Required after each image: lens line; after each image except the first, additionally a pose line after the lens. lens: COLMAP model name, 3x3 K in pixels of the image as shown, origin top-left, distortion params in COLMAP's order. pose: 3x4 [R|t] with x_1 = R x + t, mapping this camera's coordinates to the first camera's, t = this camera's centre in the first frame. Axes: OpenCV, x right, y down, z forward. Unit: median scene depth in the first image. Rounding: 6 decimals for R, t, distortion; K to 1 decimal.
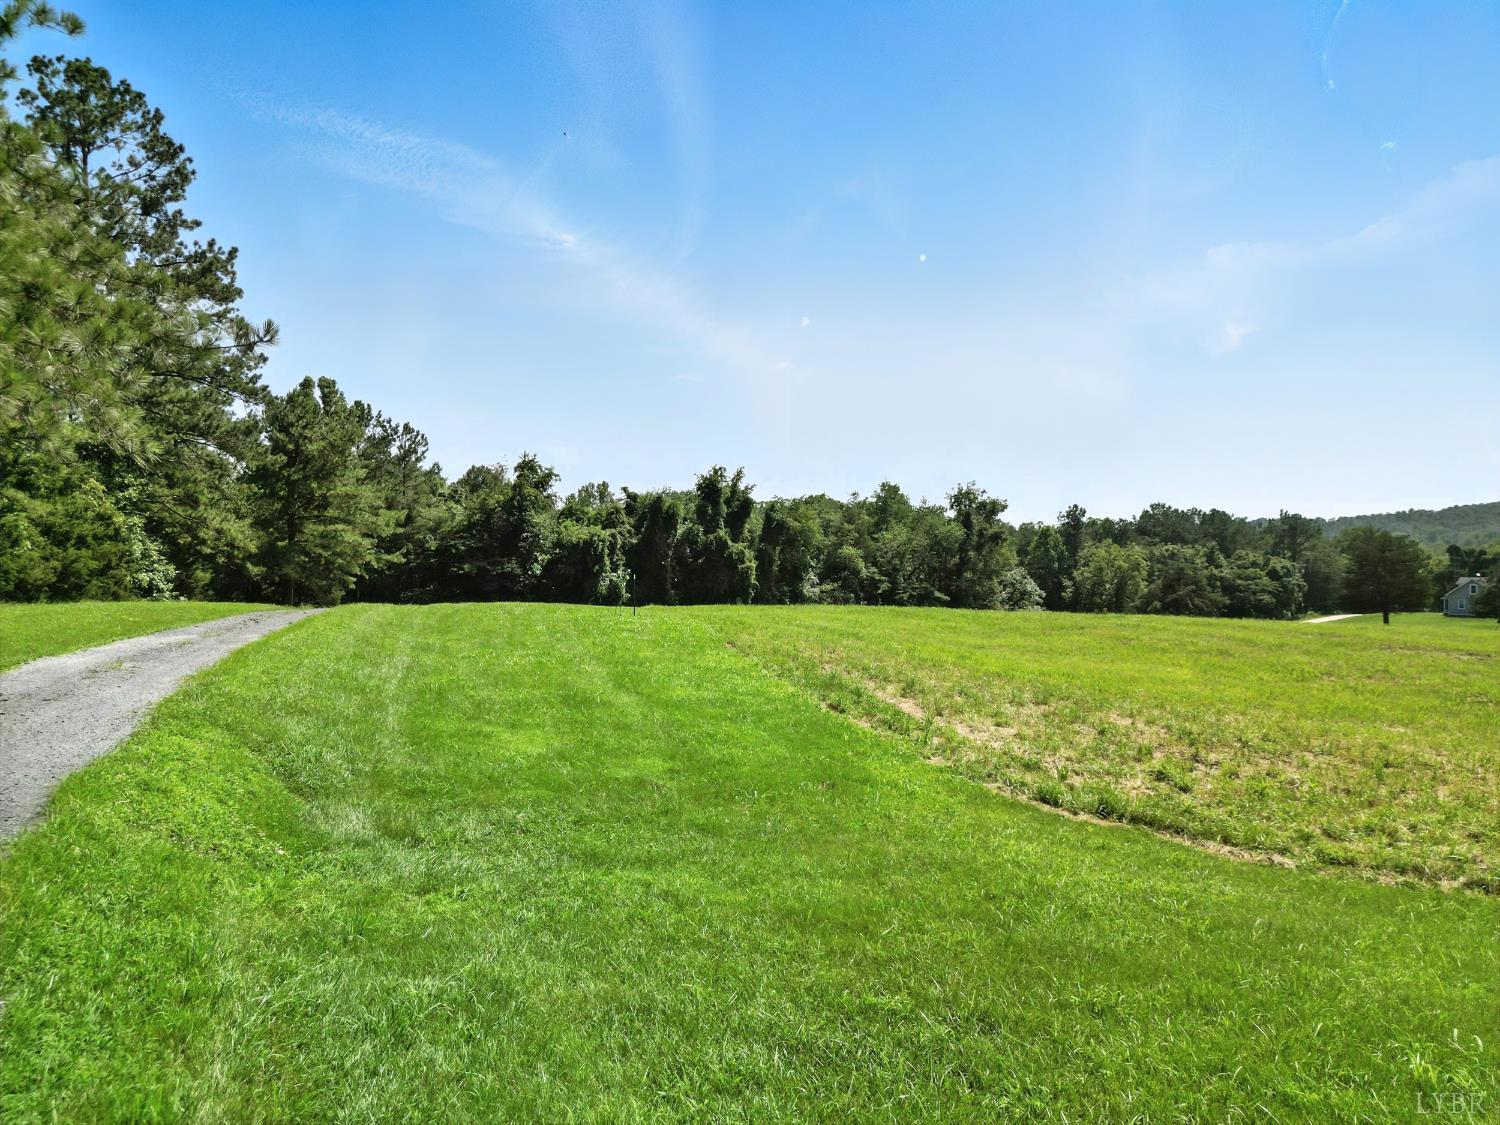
lens RADIAL K [[1036.4, 0, 750.0], [0, 1036.4, 562.5], [0, 0, 1]] dist [0.001860, -0.003944]
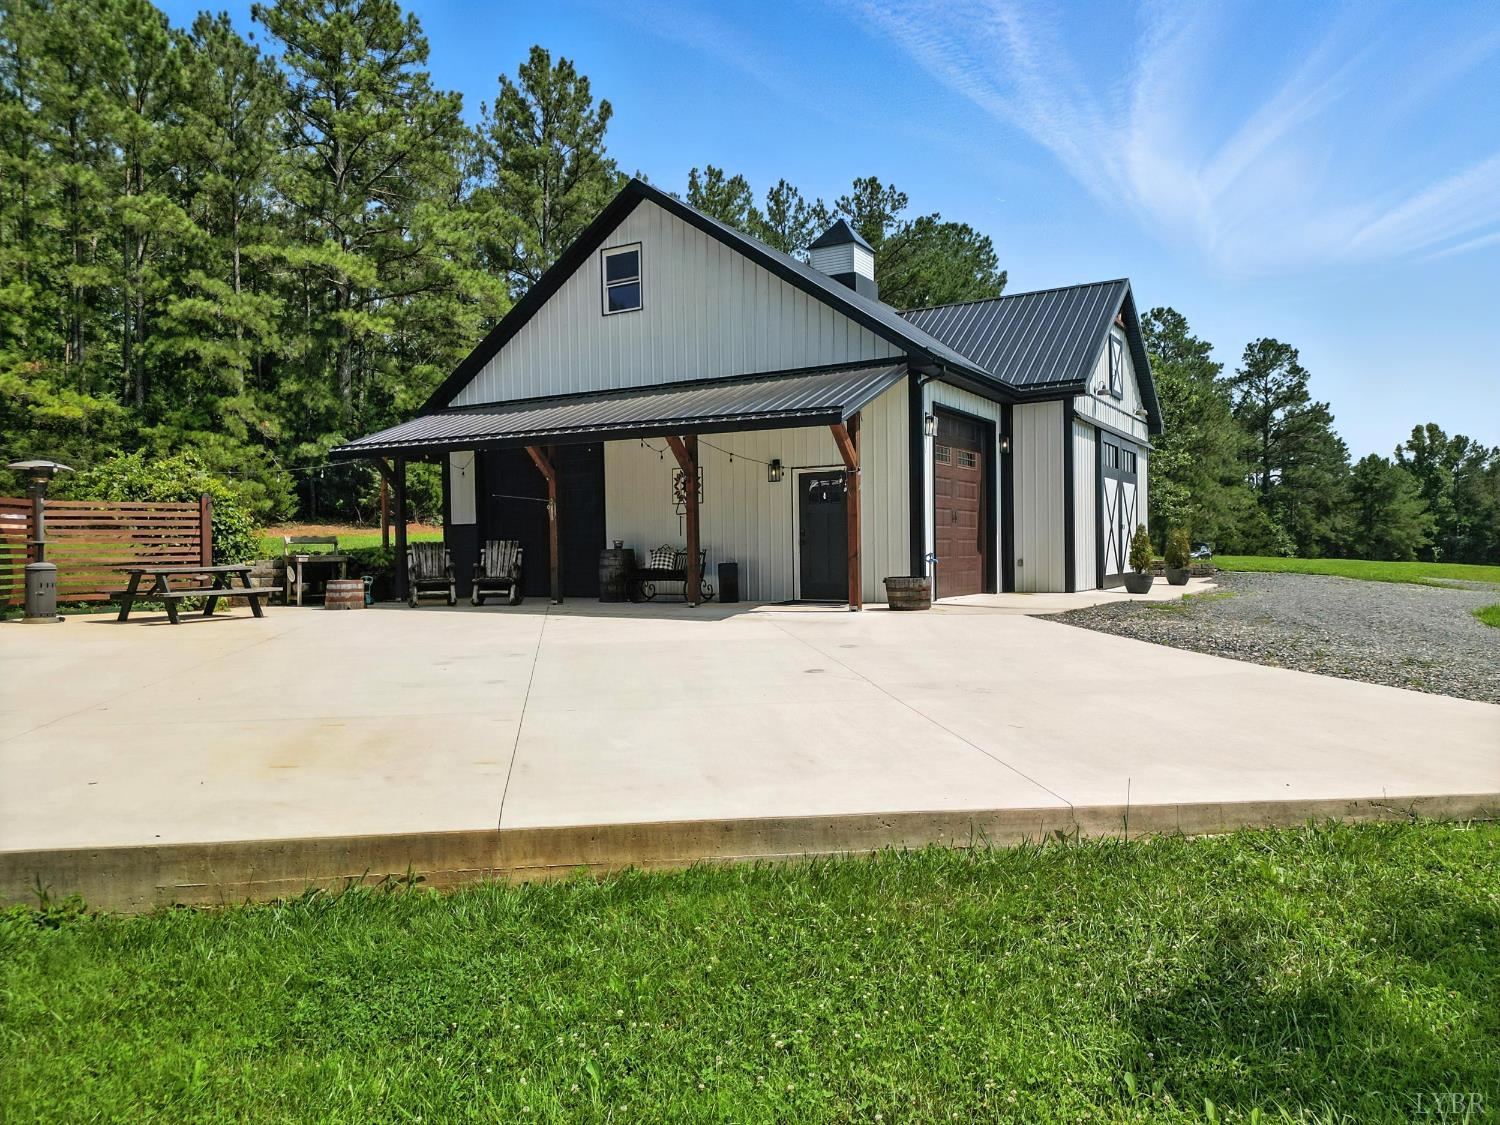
lens RADIAL K [[1036.4, 0, 750.0], [0, 1036.4, 562.5], [0, 0, 1]] dist [0.001860, -0.003944]
pose [[0.458002, 0.016546, -0.888797, 0.967628], [0.001281, 0.999813, 0.019273, -0.003459], [0.888950, -0.009966, 0.457895, -1.189986]]
